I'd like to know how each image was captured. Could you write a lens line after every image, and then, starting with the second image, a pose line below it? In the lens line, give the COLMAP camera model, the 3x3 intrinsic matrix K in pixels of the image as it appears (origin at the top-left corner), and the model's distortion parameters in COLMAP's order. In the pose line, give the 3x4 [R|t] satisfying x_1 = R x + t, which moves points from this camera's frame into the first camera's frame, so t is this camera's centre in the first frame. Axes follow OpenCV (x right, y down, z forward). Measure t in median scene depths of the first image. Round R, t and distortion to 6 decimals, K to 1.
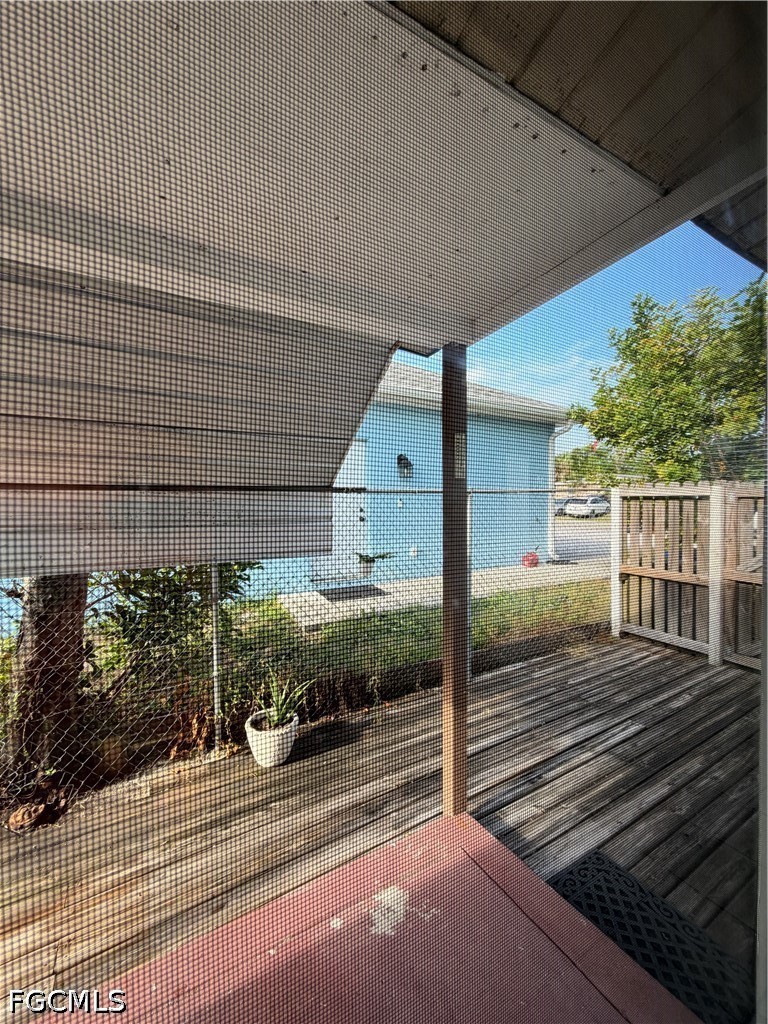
lens RADIAL K [[409.0, 0, 384.0], [0, 409.0, 512.0], [0, 0, 1]] dist [0.001659, -0.000334]
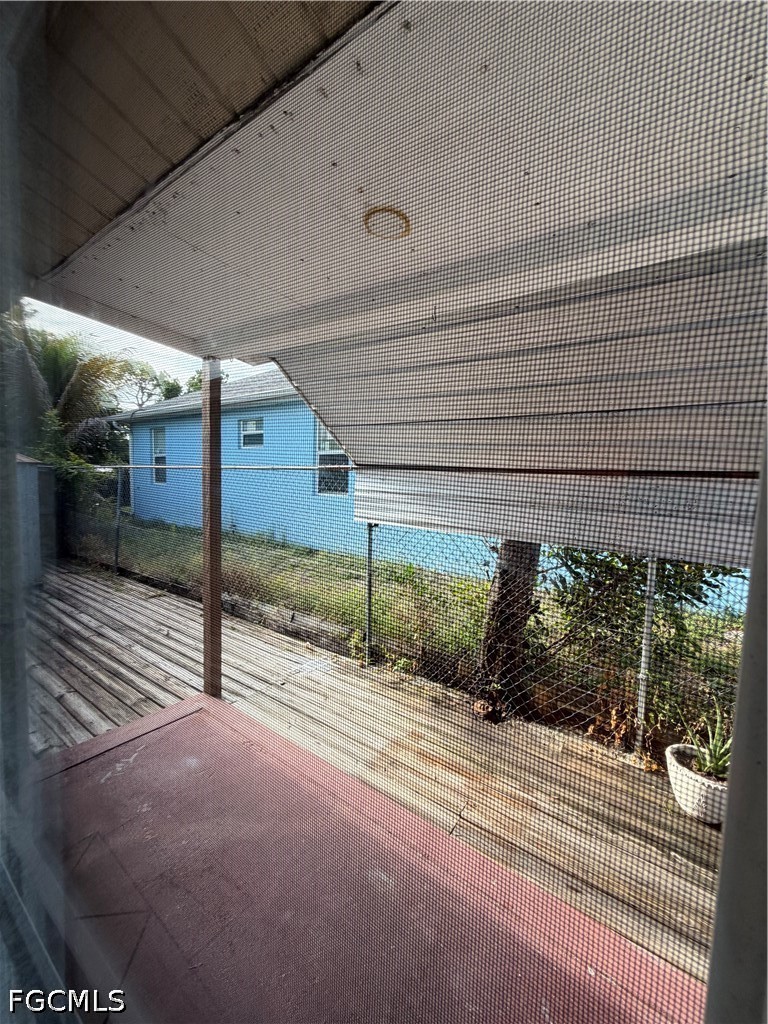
lens RADIAL K [[409.0, 0, 384.0], [0, 409.0, 512.0], [0, 0, 1]] dist [0.001659, -0.000334]
pose [[0.406682, 0.094177, -0.908703, 0.165676], [-0.063097, 0.995193, 0.074902, -0.003445], [0.911388, 0.026875, 0.410670, 0.091557]]
